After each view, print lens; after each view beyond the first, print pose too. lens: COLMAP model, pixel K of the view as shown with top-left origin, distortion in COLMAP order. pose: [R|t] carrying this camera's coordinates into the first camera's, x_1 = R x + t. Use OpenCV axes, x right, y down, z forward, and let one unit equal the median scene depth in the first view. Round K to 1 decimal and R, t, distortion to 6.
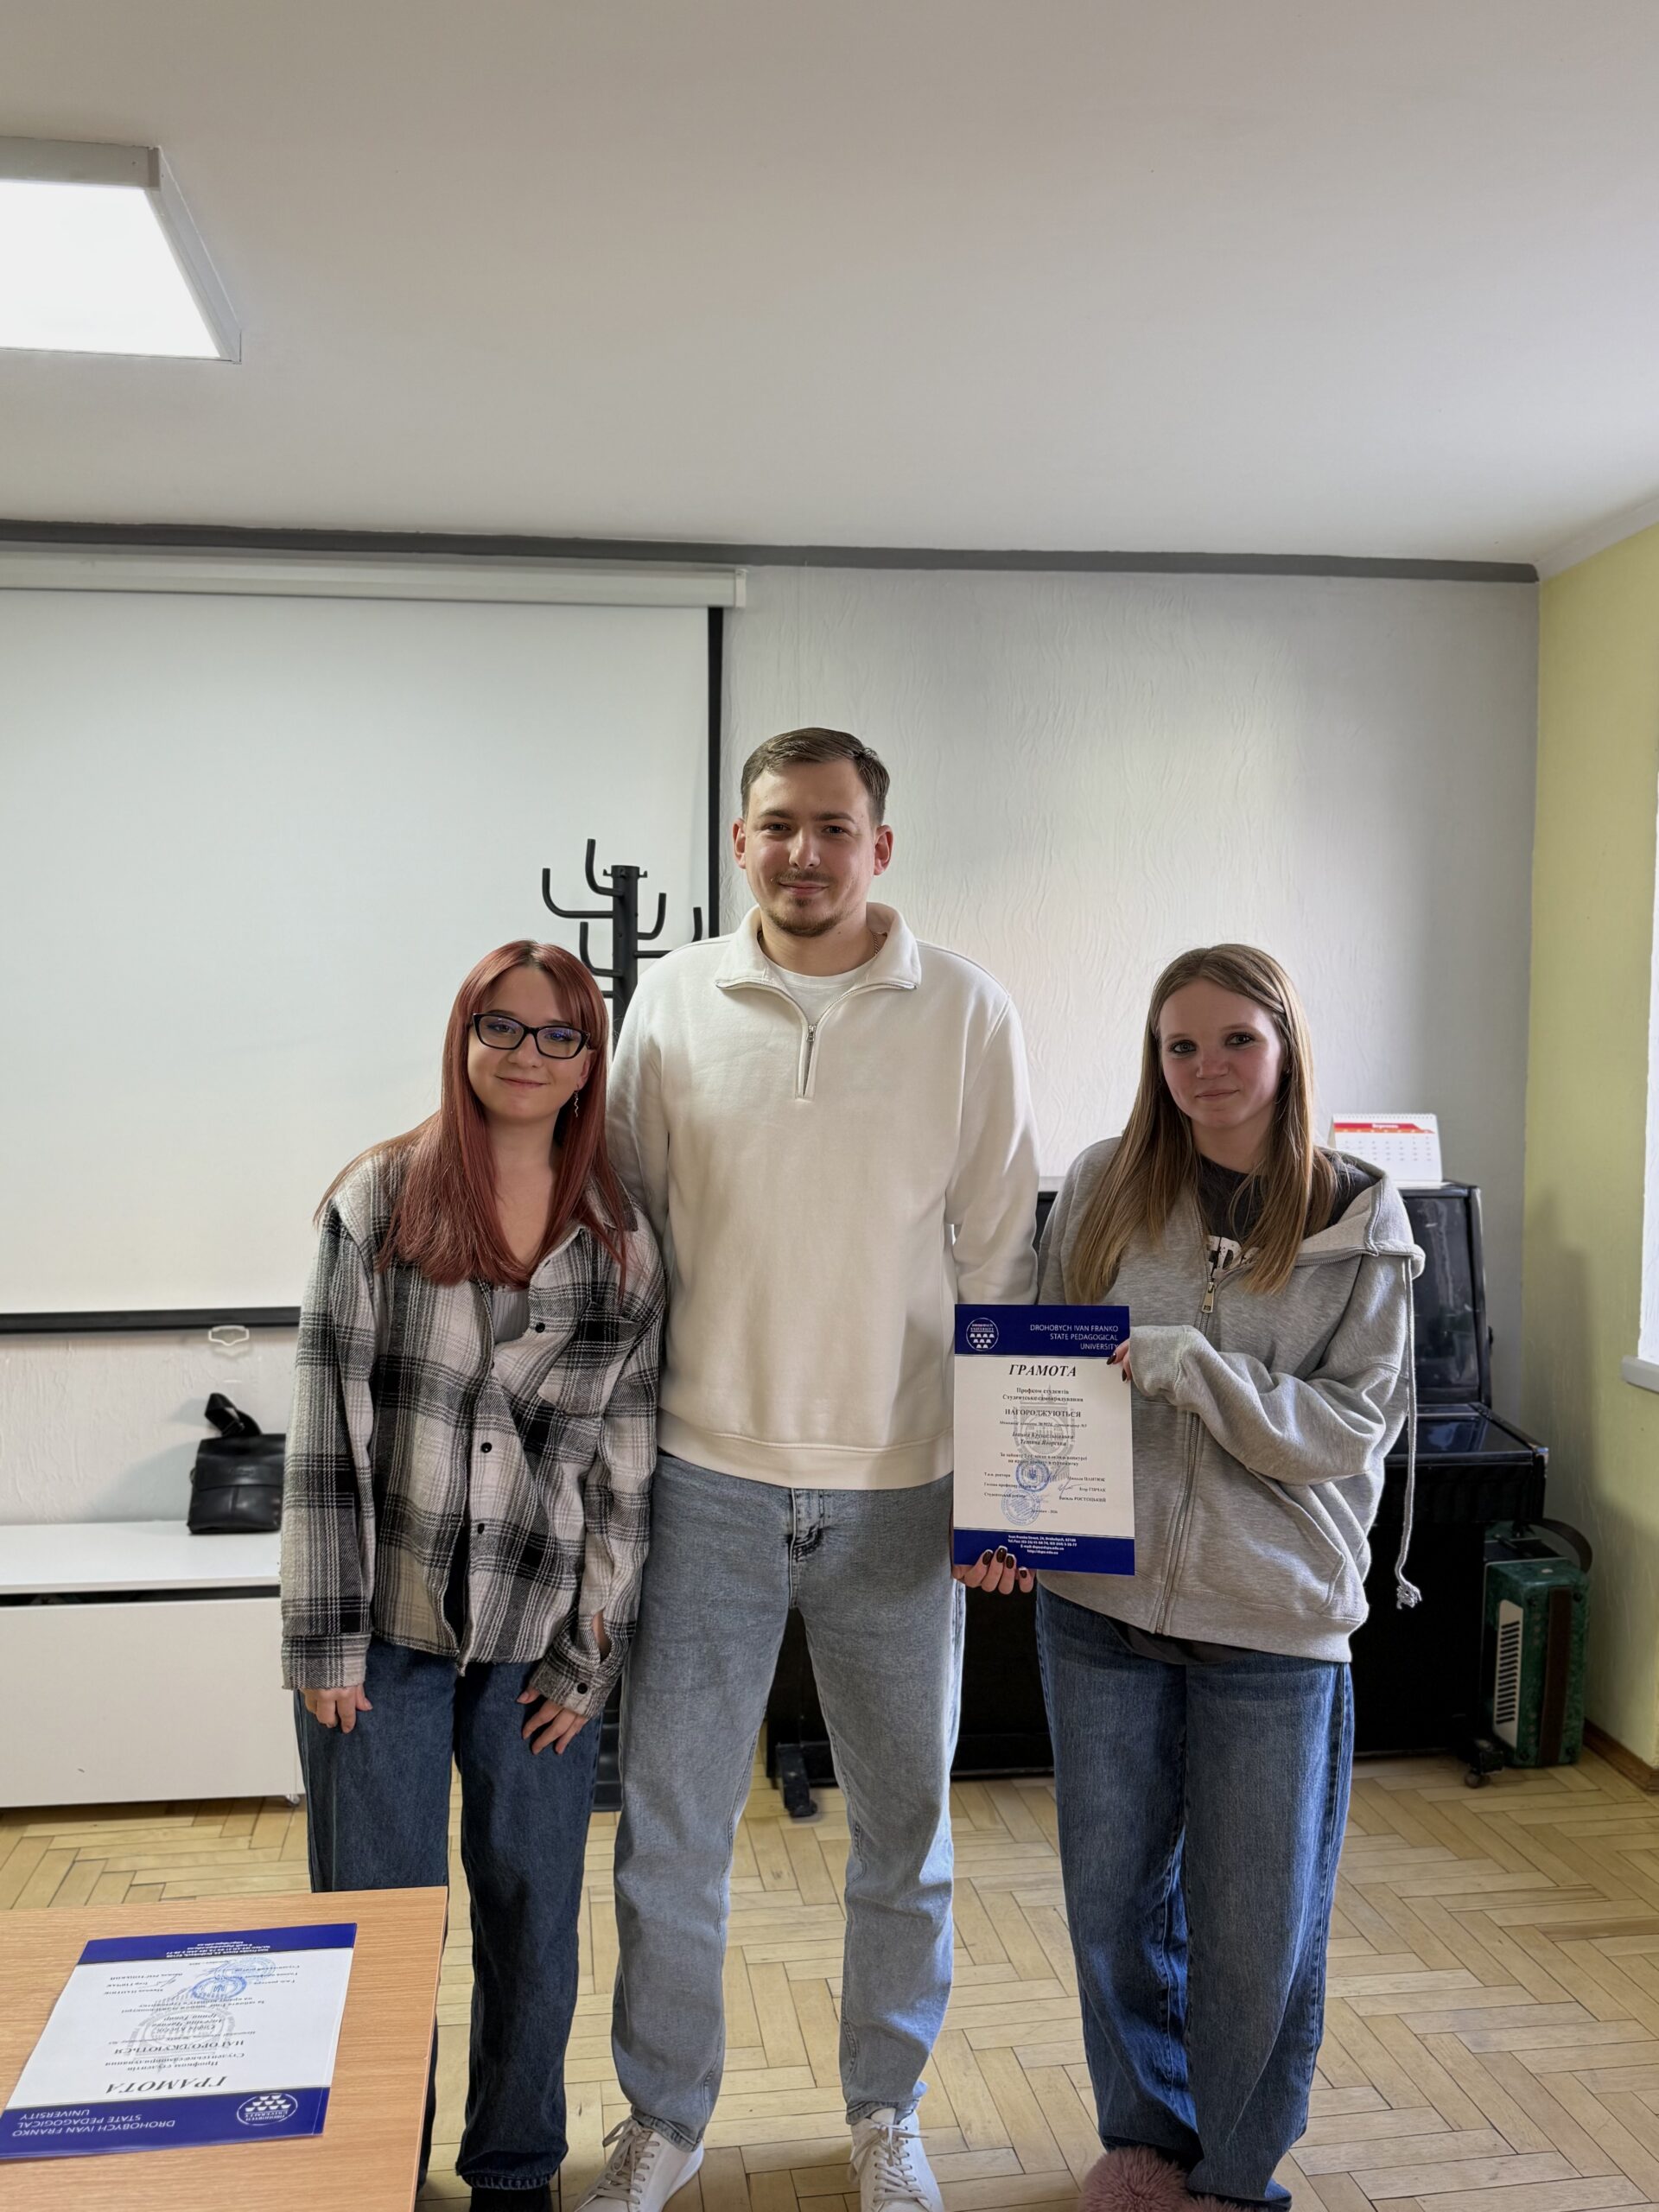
lens RADIAL K [[1825.5, 0, 809.6], [0, 1825.5, 1096.7], [0, 0, 1]] dist [0.049341, -0.069909]
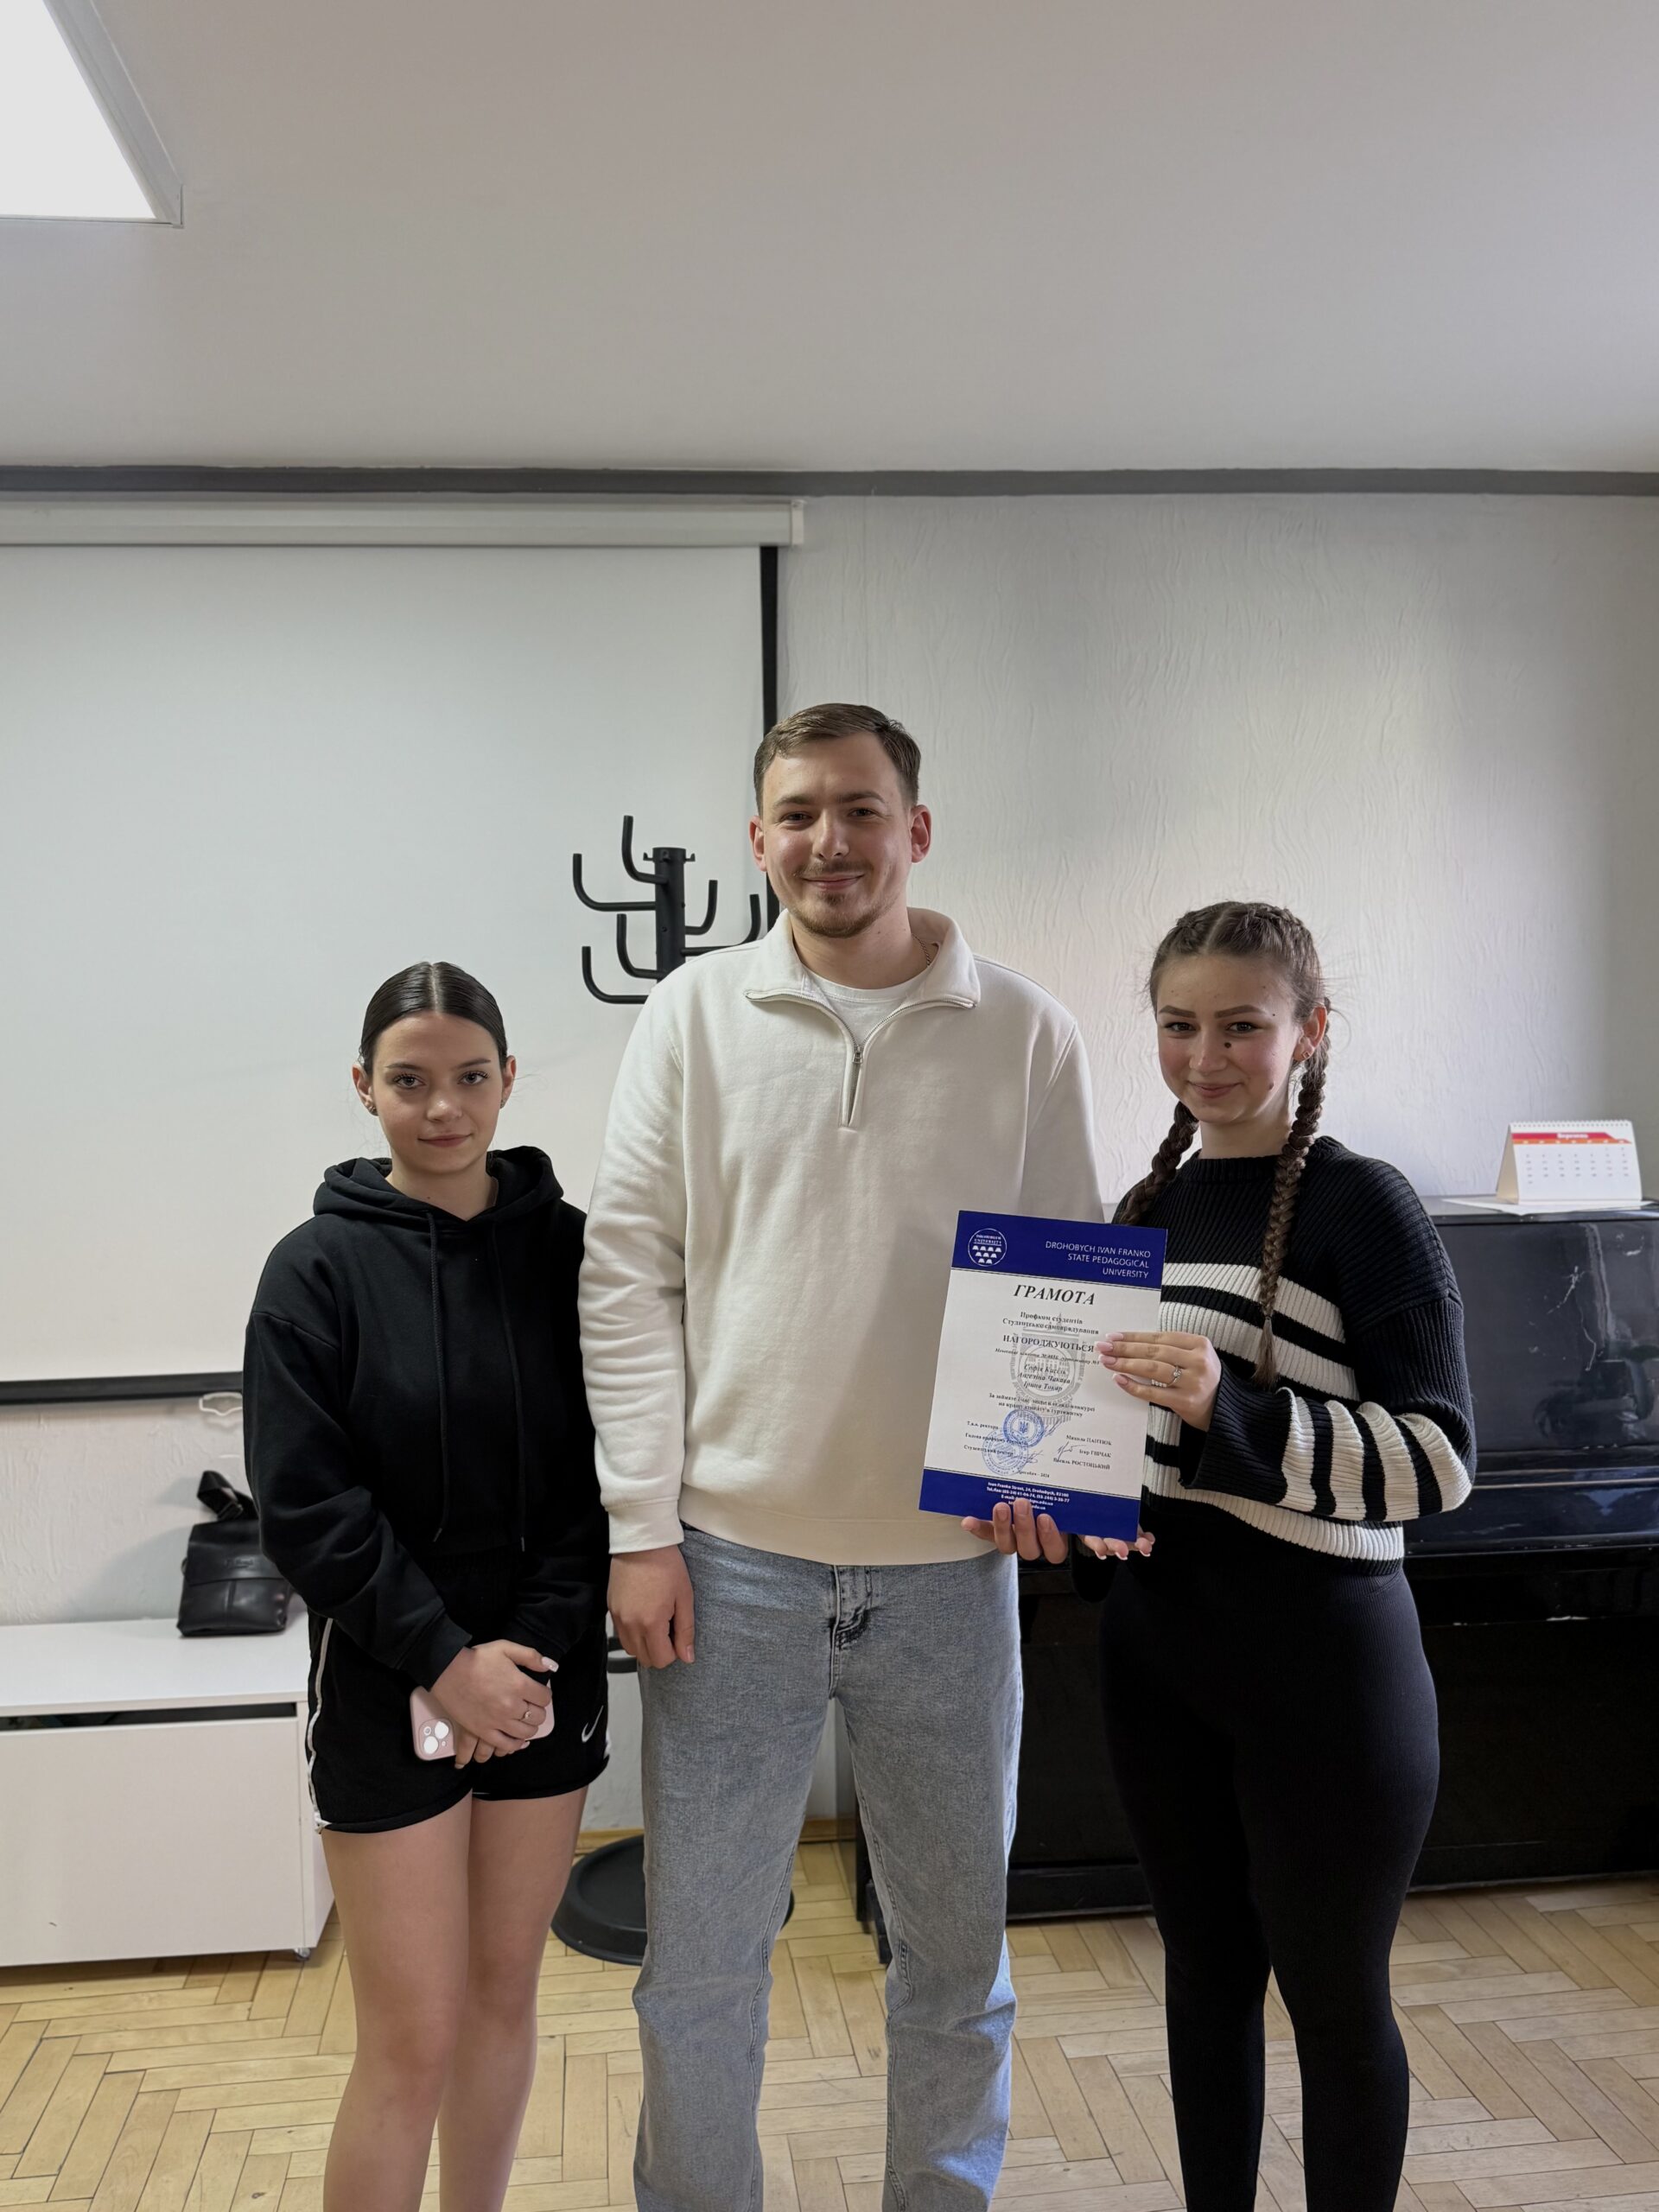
lens RADIAL K [[1825.5, 0, 811.7], [0, 1825.5, 1106.2], [0, 0, 1]] dist [0.049341, -0.069909]
pose [[0.999418, -0.019439, -0.028023, -0.012698], [0.019511, 0.999807, 0.002298, -0.006630], [0.027973, -0.002843, 0.999605, 0.147299]]
